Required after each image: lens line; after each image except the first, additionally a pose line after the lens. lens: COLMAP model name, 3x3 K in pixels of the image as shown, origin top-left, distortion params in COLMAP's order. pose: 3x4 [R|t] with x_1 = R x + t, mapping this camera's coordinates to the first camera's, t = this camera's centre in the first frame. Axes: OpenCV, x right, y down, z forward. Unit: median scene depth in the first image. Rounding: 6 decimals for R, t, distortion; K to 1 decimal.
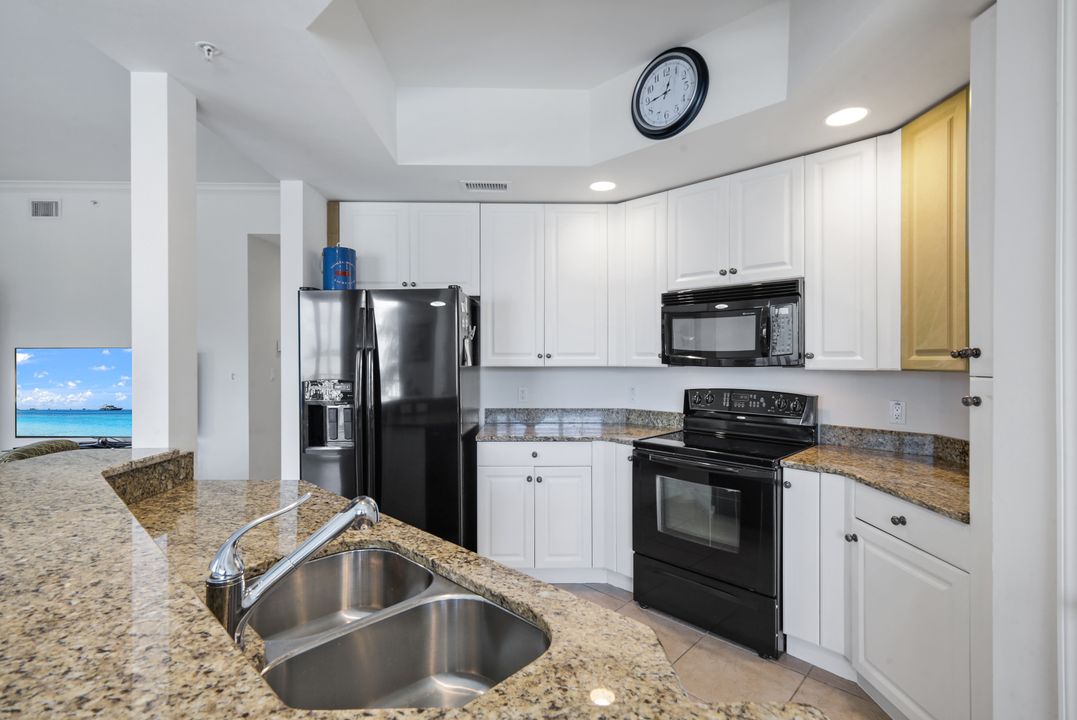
lens RADIAL K [[504.9, 0, 535.0], [0, 504.9, 359.6], [0, 0, 1]] dist [0.010089, -0.000382]
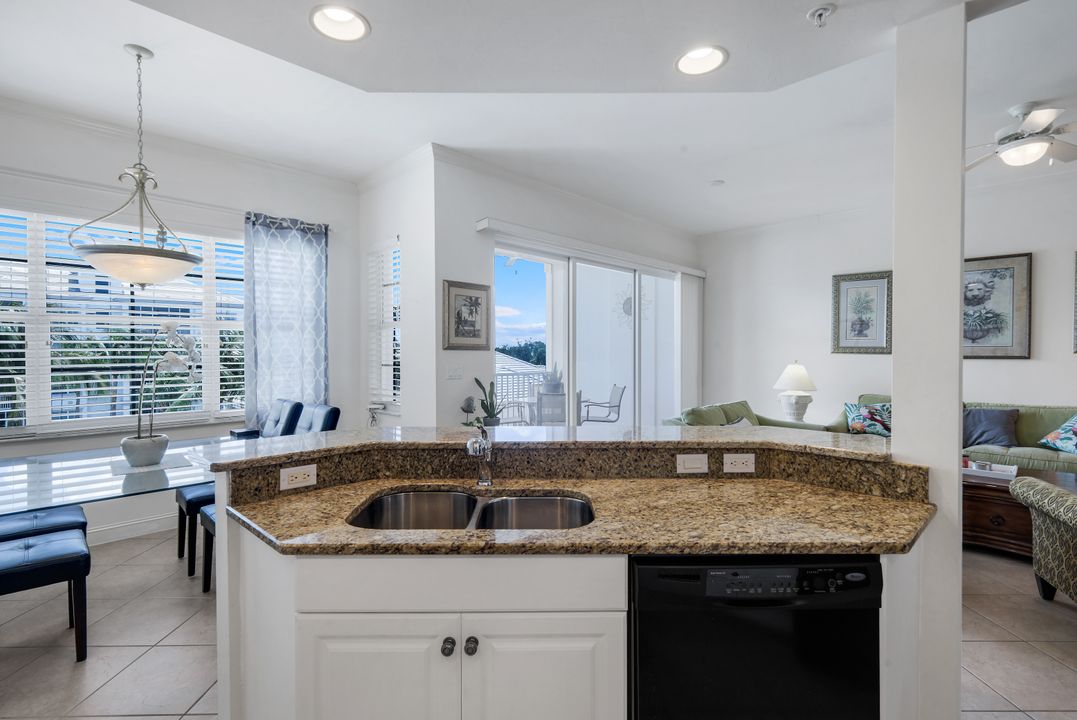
lens RADIAL K [[504.9, 0, 538.8], [0, 504.9, 353.8], [0, 0, 1]] dist [0.010089, -0.000382]
pose [[-0.712561, 0.004251, -0.701597, 0.244768], [-0.002458, 0.999960, 0.008555, -0.003299], [0.701606, 0.007820, -0.712522, 0.864605]]
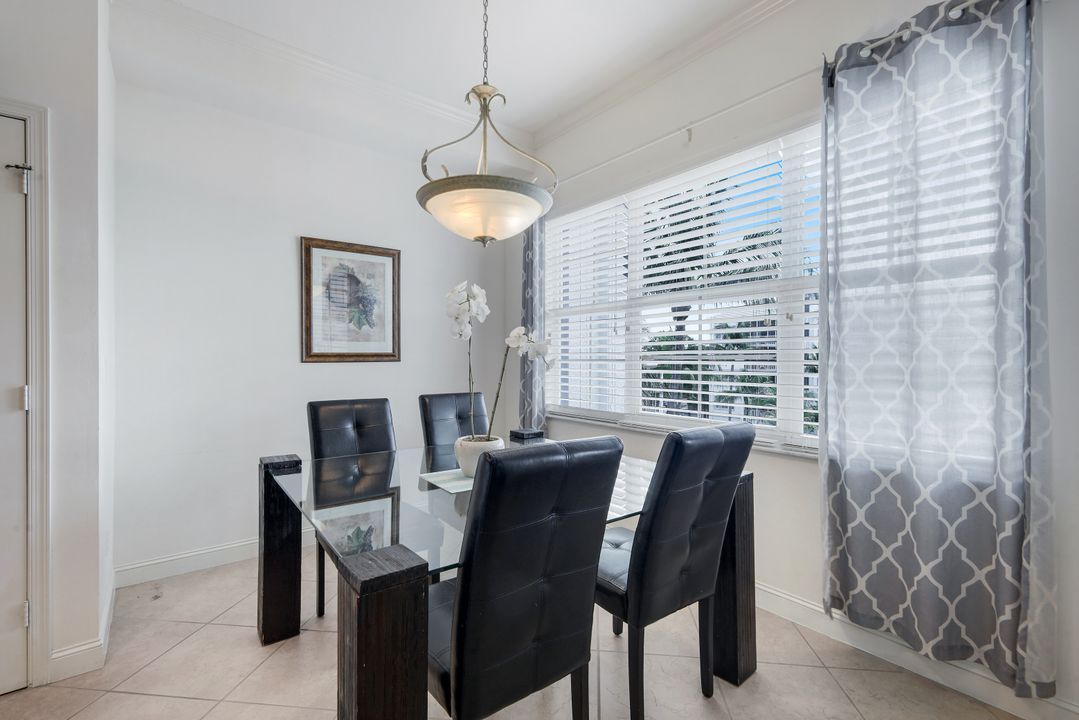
lens RADIAL K [[476.5, 0, 539.3], [0, 476.5, 358.9], [0, 0, 1]] dist [0.008083, 0.000201]
pose [[-0.607996, 0.001651, 0.793938, -0.593614], [0.004995, 0.999986, 0.001745, 0.054485], [-0.793924, 0.005027, -0.607996, -0.101753]]
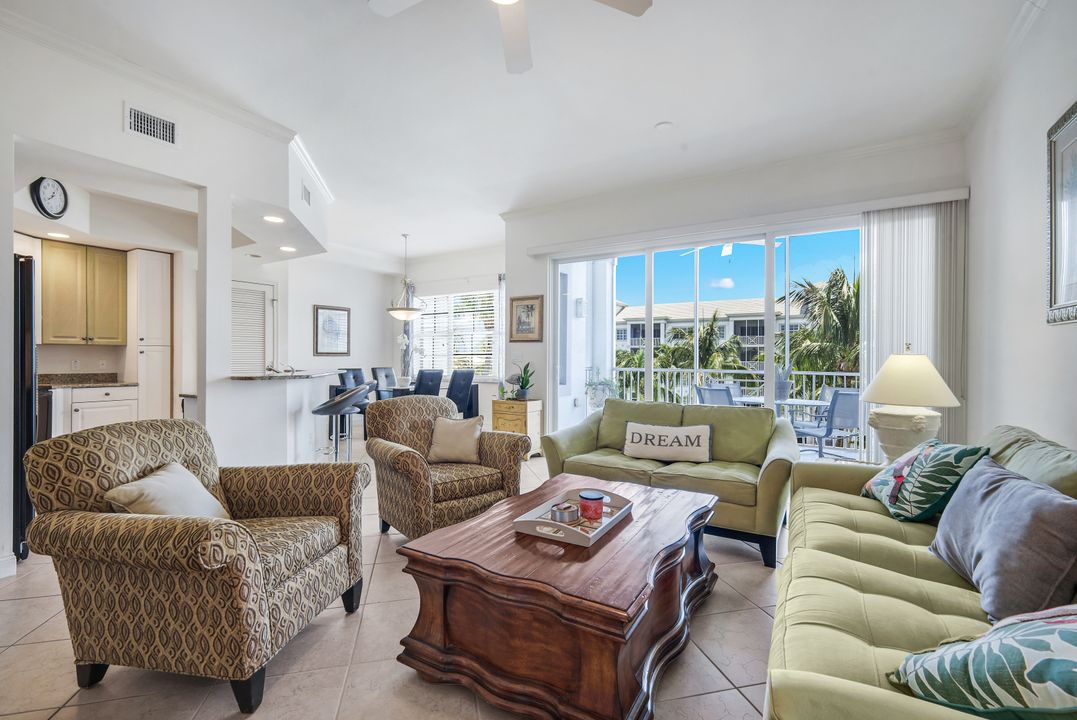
lens RADIAL K [[475.6, 0, 537.9], [0, 475.6, 357.4], [0, 0, 1]] dist [0.008083, 0.000201]
pose [[-0.840732, 0.000587, 0.541451, -2.060677], [0.000598, 1.000000, -0.000156, 0.072593], [-0.541451, 0.000192, -0.840732, 1.400473]]
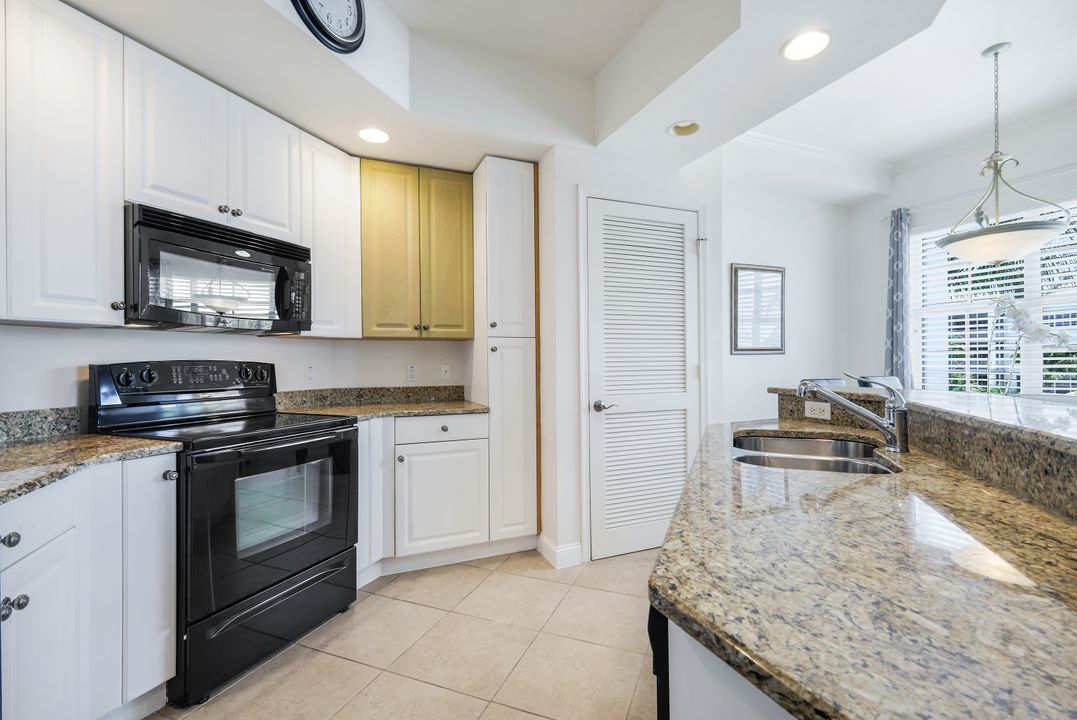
lens RADIAL K [[475.6, 0, 540.6], [0, 475.6, 359.3], [0, 0, 1]] dist [0.008083, 0.000201]
pose [[-0.378839, 0.005864, 0.925444, -0.544664], [0.011797, 0.999929, -0.001507, 0.073945], [-0.925387, 0.010346, -0.378881, 0.901309]]
